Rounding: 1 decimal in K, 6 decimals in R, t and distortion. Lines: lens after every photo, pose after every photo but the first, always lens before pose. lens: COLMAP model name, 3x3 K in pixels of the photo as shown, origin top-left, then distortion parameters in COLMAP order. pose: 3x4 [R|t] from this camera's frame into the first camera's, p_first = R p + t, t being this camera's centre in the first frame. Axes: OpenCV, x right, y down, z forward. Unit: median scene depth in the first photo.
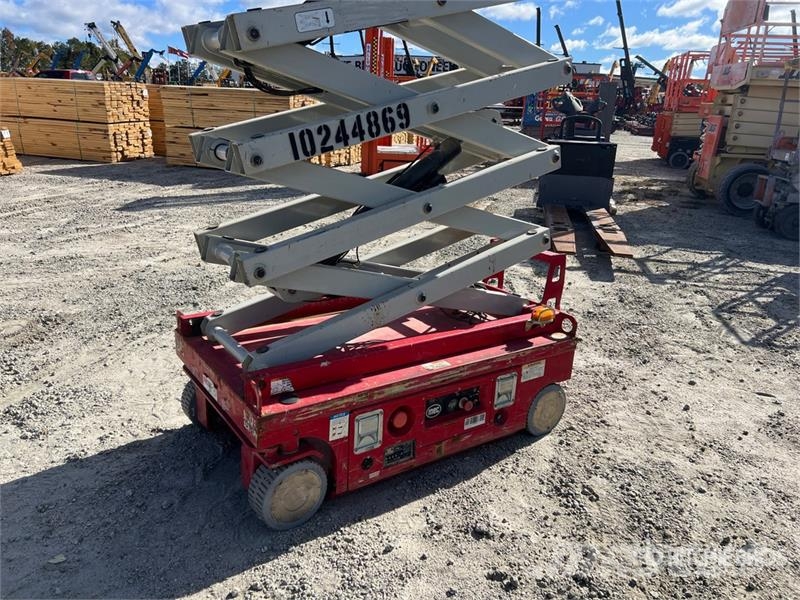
lens RADIAL K [[602.6, 0, 392.9], [0, 602.6, 303.9], [0, 0, 1]] dist [0.054319, -0.062372]
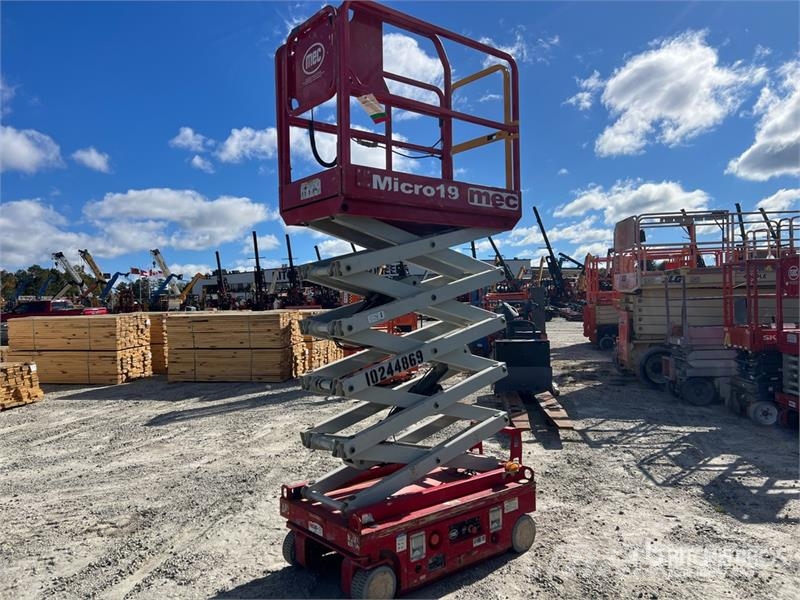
lens RADIAL K [[602.6, 0, 391.5], [0, 602.6, 298.1], [0, 0, 1]] dist [0.054319, -0.062372]
pose [[0.994758, -0.065875, 0.078206, -0.108486], [0.087367, 0.944958, -0.315311, 0.048983], [-0.053130, 0.320491, 0.945760, -0.424908]]
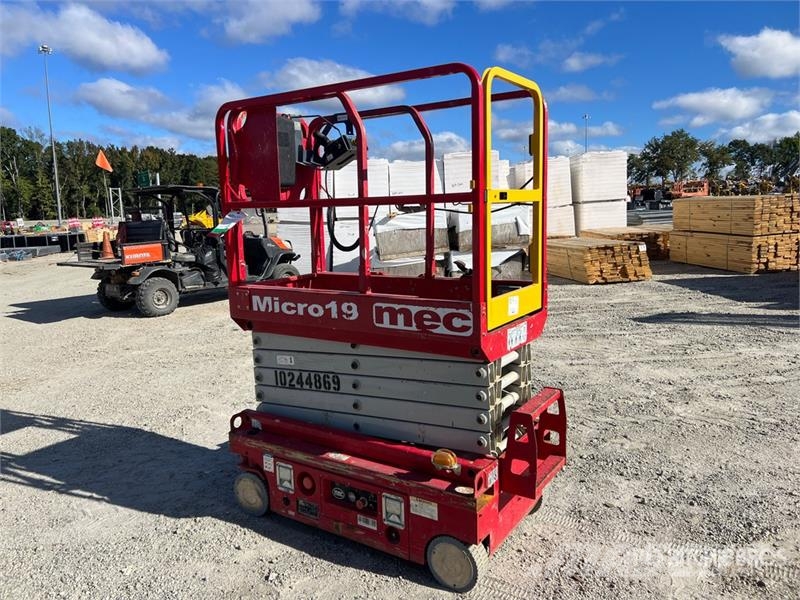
lens RADIAL K [[602.6, 0, 391.7], [0, 602.6, 290.8], [0, 0, 1]] dist [0.054319, -0.062372]
pose [[0.365183, 0.073006, -0.928069, 0.765595], [-0.238574, 0.970967, -0.017495, -0.145617], [0.899847, 0.227803, 0.371997, 0.324662]]
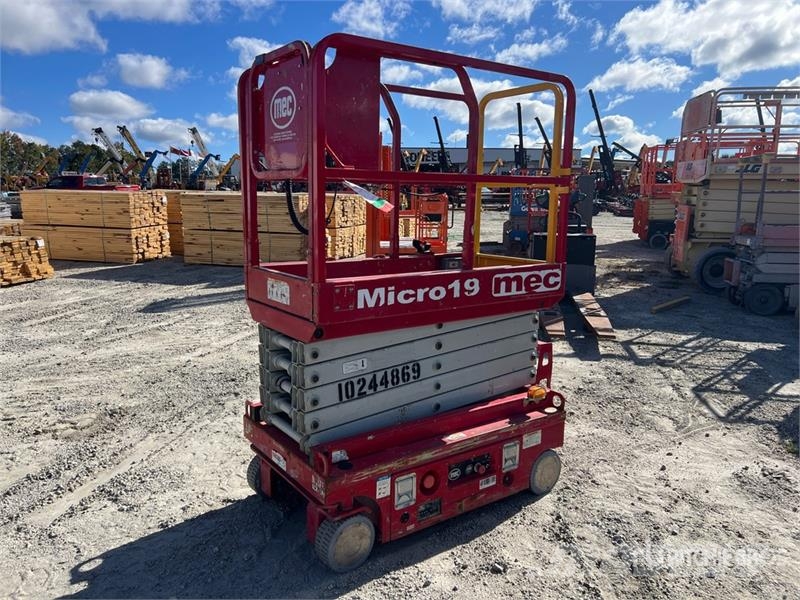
lens RADIAL K [[602.6, 0, 391.9], [0, 602.6, 298.6], [0, 0, 1]] dist [0.054319, -0.062372]
pose [[0.999375, -0.034897, 0.005623, -0.034579], [0.035341, 0.989320, -0.141412, -0.006099], [-0.000628, 0.141522, 0.989935, -0.179869]]
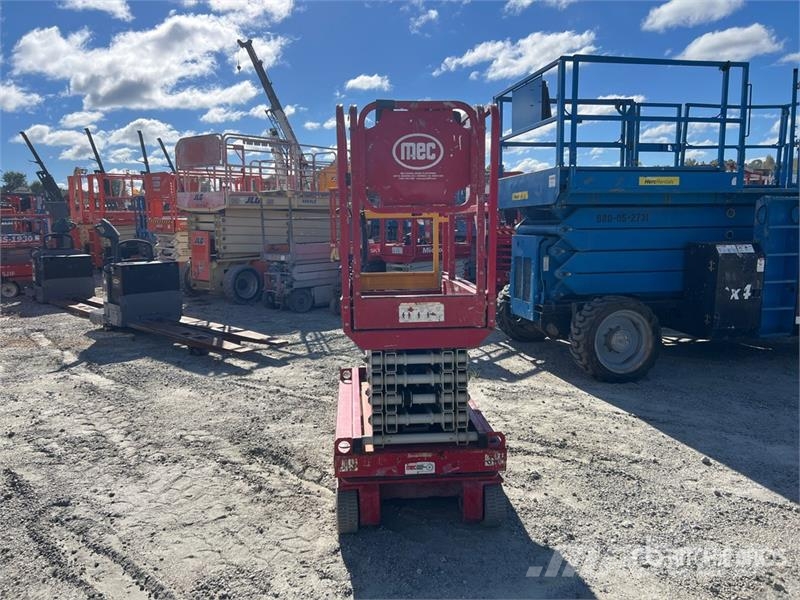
lens RADIAL K [[602.6, 0, 398.9], [0, 602.6, 288.9], [0, 0, 1]] dist [0.054319, -0.062372]
pose [[0.498372, -0.143729, 0.854966, -0.841865], [0.294794, 0.955495, -0.011211, -0.147492], [-0.815305, 0.257626, 0.518563, 0.124750]]
